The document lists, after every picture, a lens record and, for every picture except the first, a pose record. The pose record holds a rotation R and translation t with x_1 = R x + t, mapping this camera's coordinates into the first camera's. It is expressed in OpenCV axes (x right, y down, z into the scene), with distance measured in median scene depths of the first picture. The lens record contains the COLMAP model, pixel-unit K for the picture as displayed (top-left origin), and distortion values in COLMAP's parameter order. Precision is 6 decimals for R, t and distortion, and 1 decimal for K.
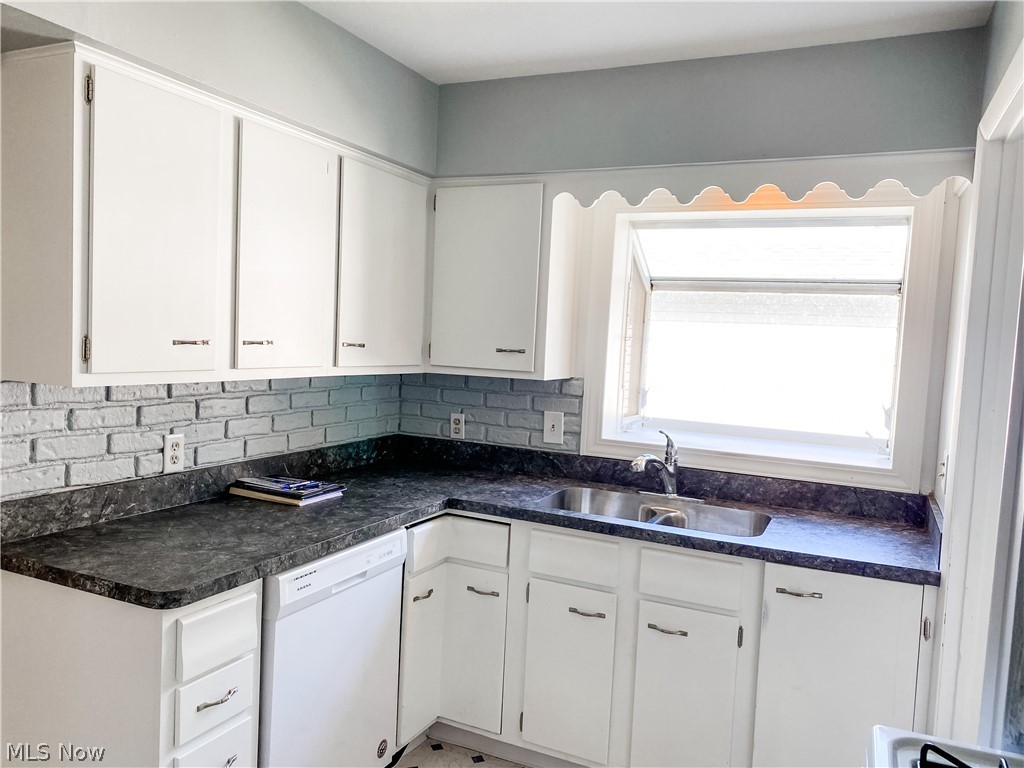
lens RADIAL K [[779.4, 0, 512.0], [0, 779.4, 384.0], [0, 0, 1]] dist [0.083318, -0.134690]
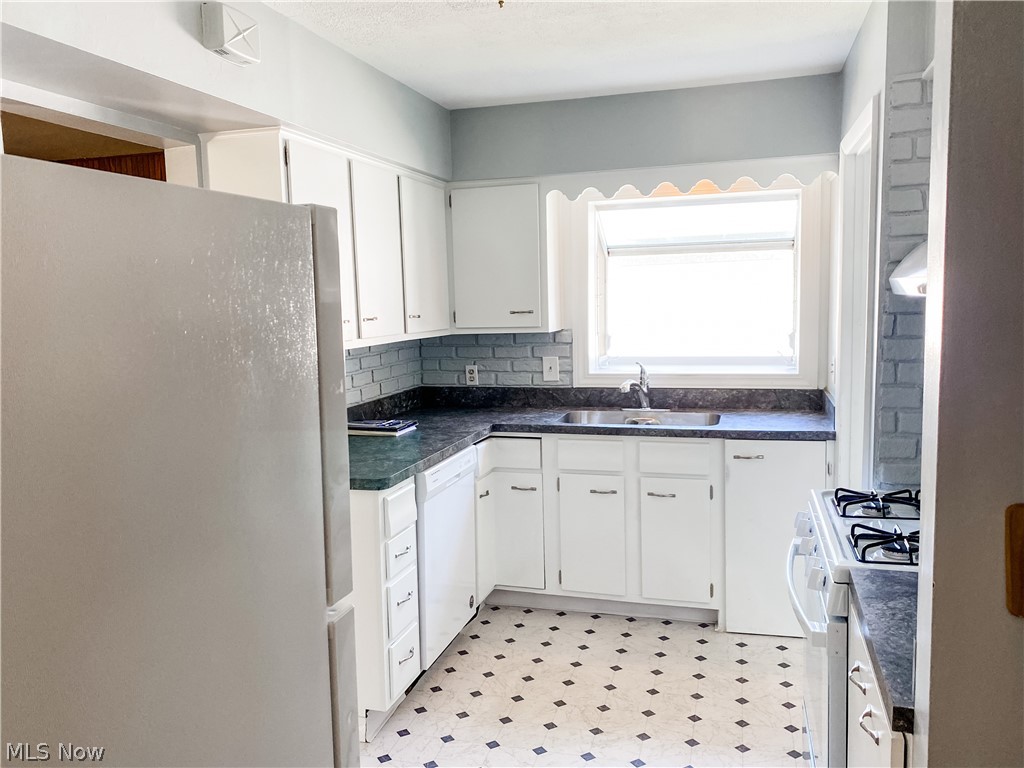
lens RADIAL K [[836.7, 0, 512.0], [0, 836.7, 384.0], [0, 0, 1]] dist [0.199251, -0.579807]
pose [[0.985215, -0.088157, 0.146901, -0.244026], [0.081567, 0.995397, 0.050307, 0.005874], [-0.150660, -0.037581, 0.987871, -0.420315]]
